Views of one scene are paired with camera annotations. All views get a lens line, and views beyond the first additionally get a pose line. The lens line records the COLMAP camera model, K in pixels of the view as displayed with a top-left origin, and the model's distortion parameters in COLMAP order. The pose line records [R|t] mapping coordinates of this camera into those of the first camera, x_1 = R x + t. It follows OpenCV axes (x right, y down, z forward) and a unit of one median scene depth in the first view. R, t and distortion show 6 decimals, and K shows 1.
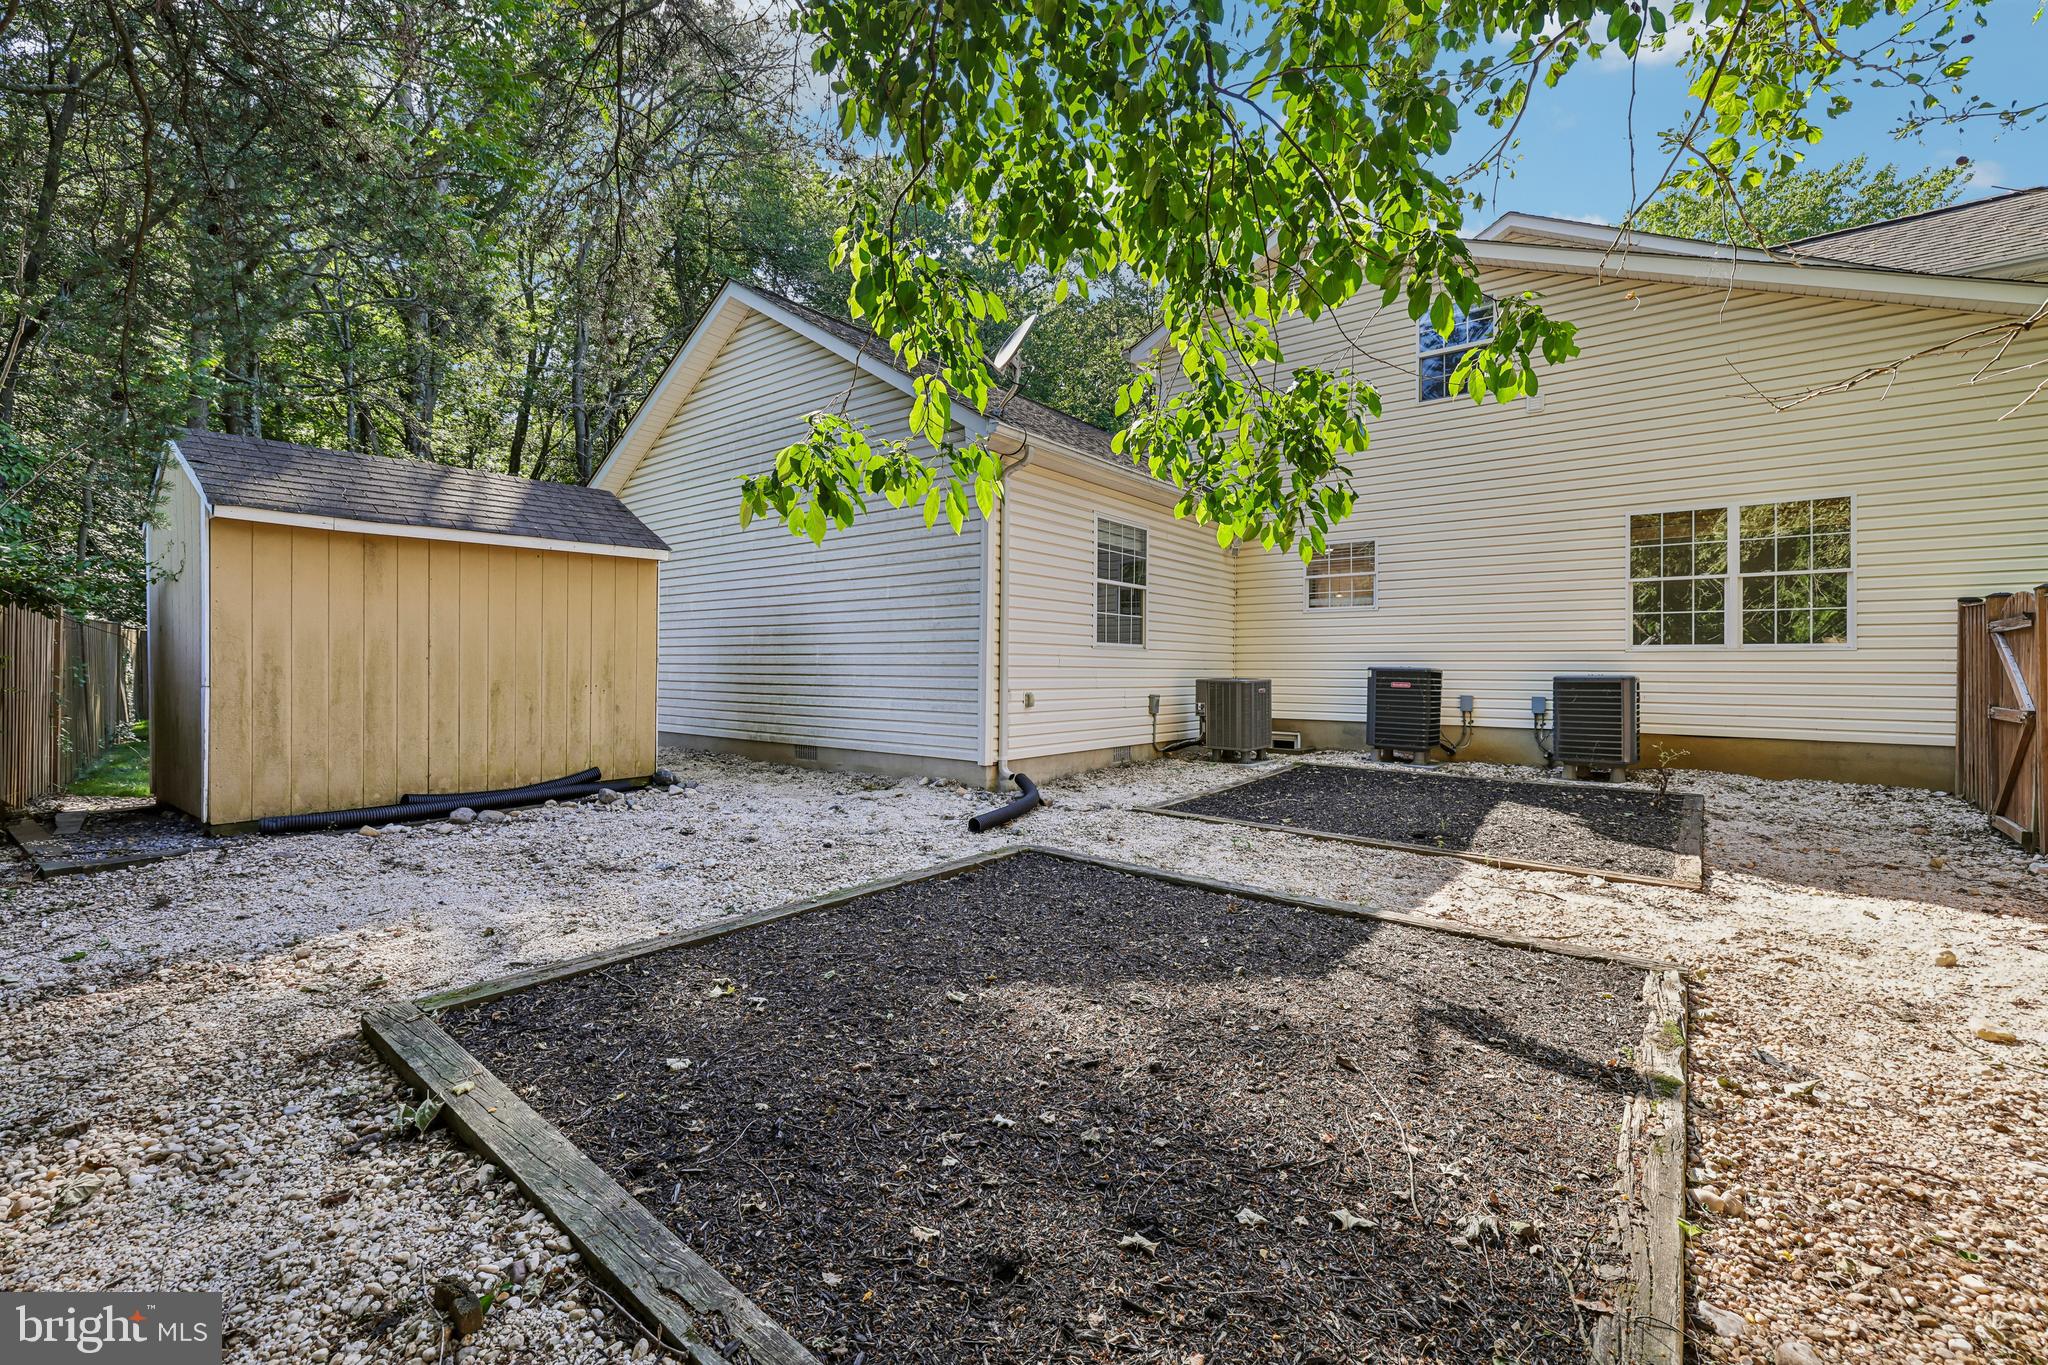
lens RADIAL K [[862.6, 0, 1014.2], [0, 862.6, 677.6], [0, 0, 1]] dist [-0.001570, 0.000013]
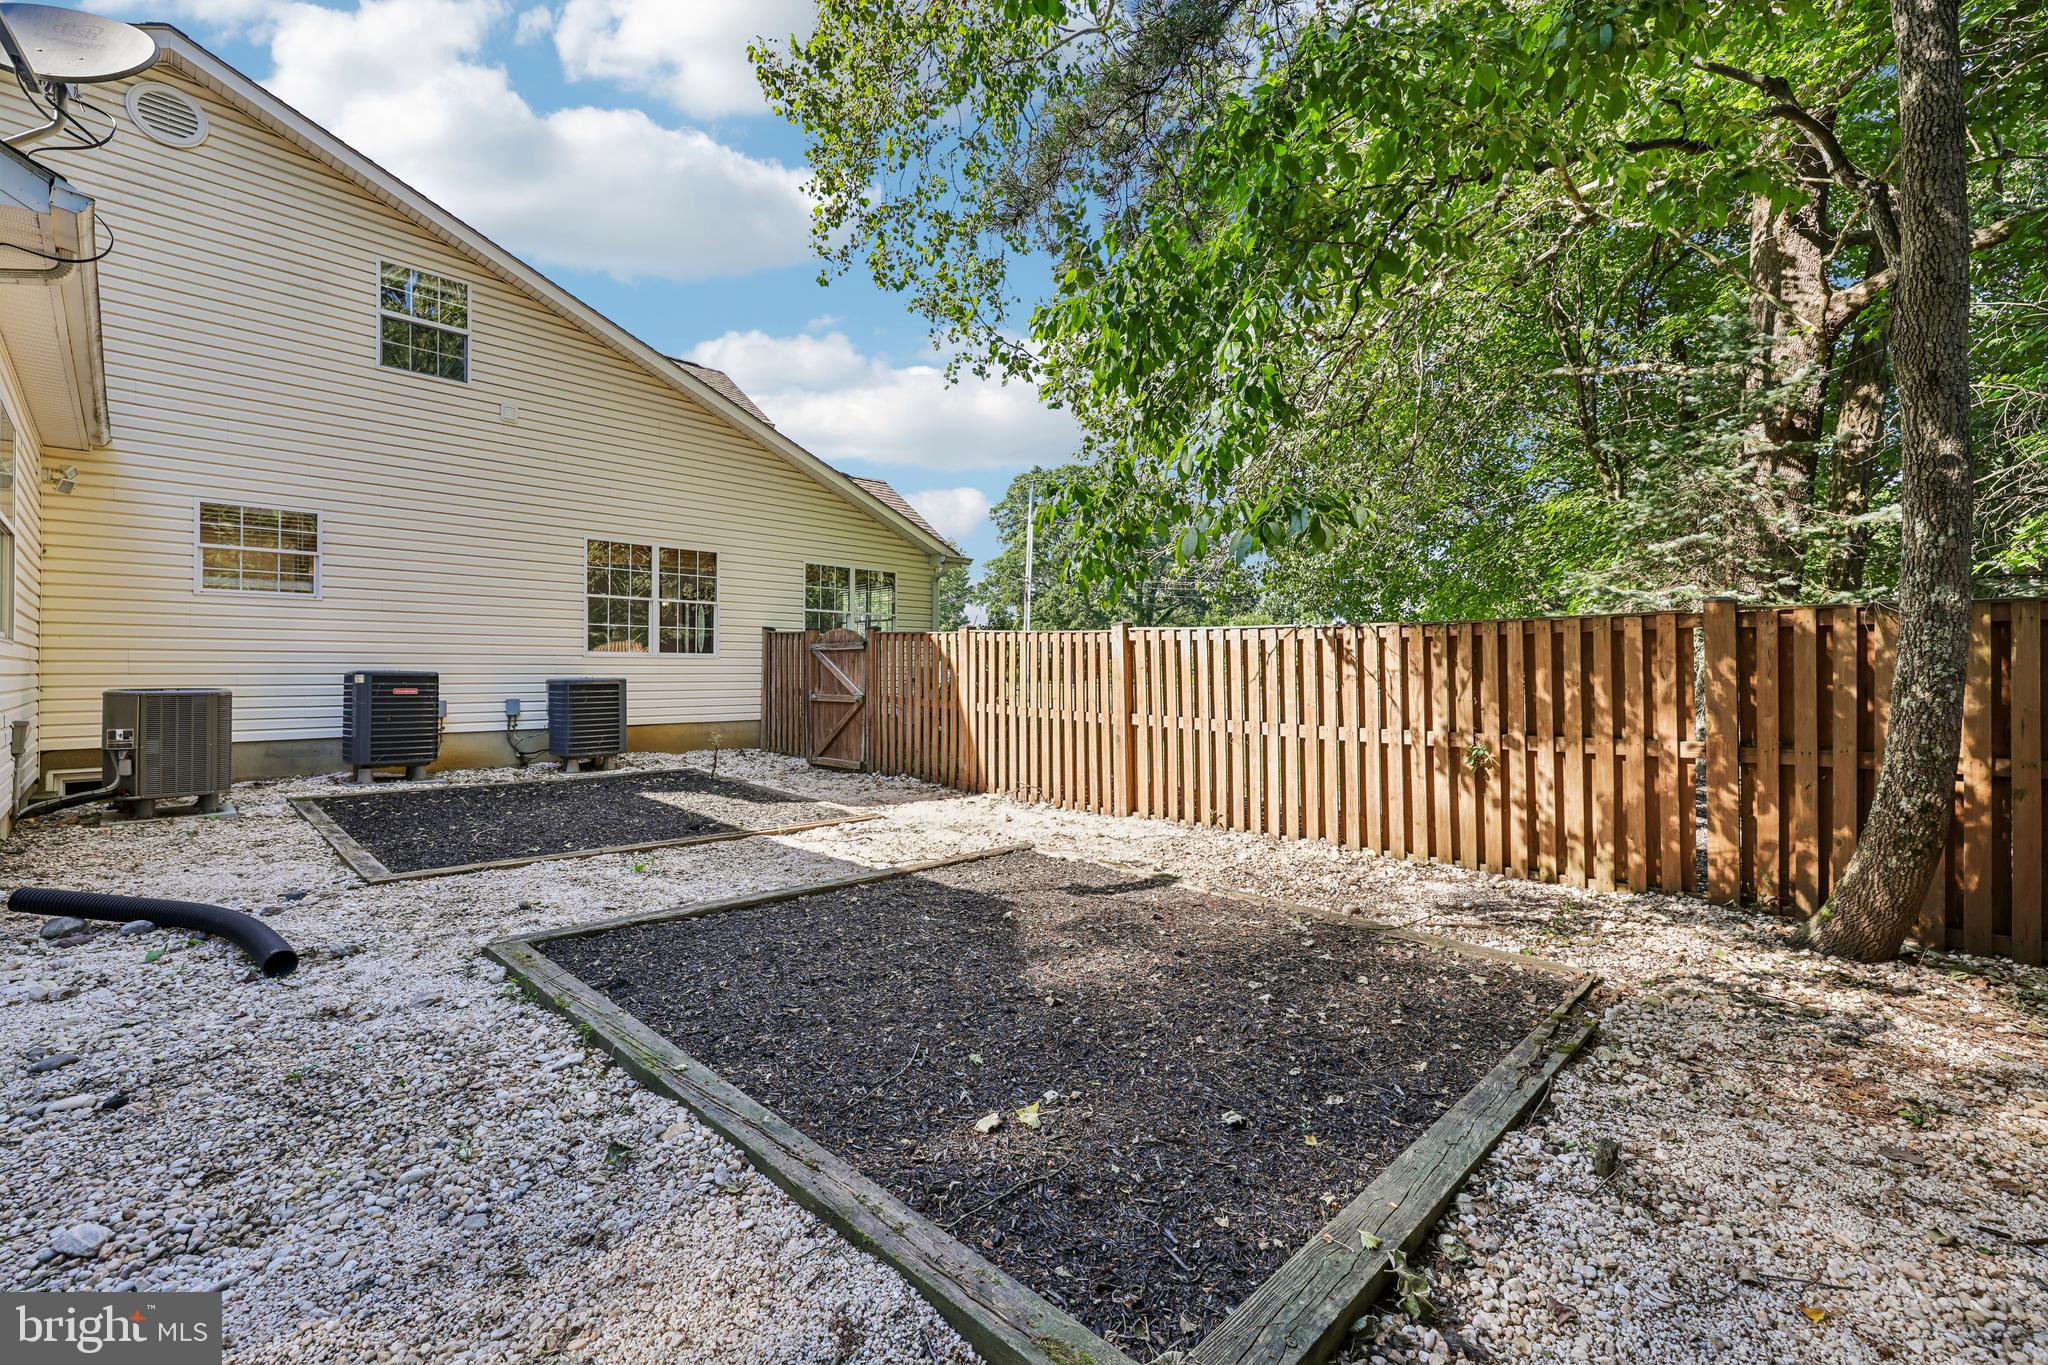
lens RADIAL K [[862.6, 0, 1014.5], [0, 862.6, 669.7], [0, 0, 1]] dist [-0.001570, 0.000013]
pose [[0.098882, -0.002655, 0.995096, -0.389412], [0.009656, 0.999952, 0.001708, -0.009476], [-0.995052, 0.009440, 0.098902, 0.333886]]
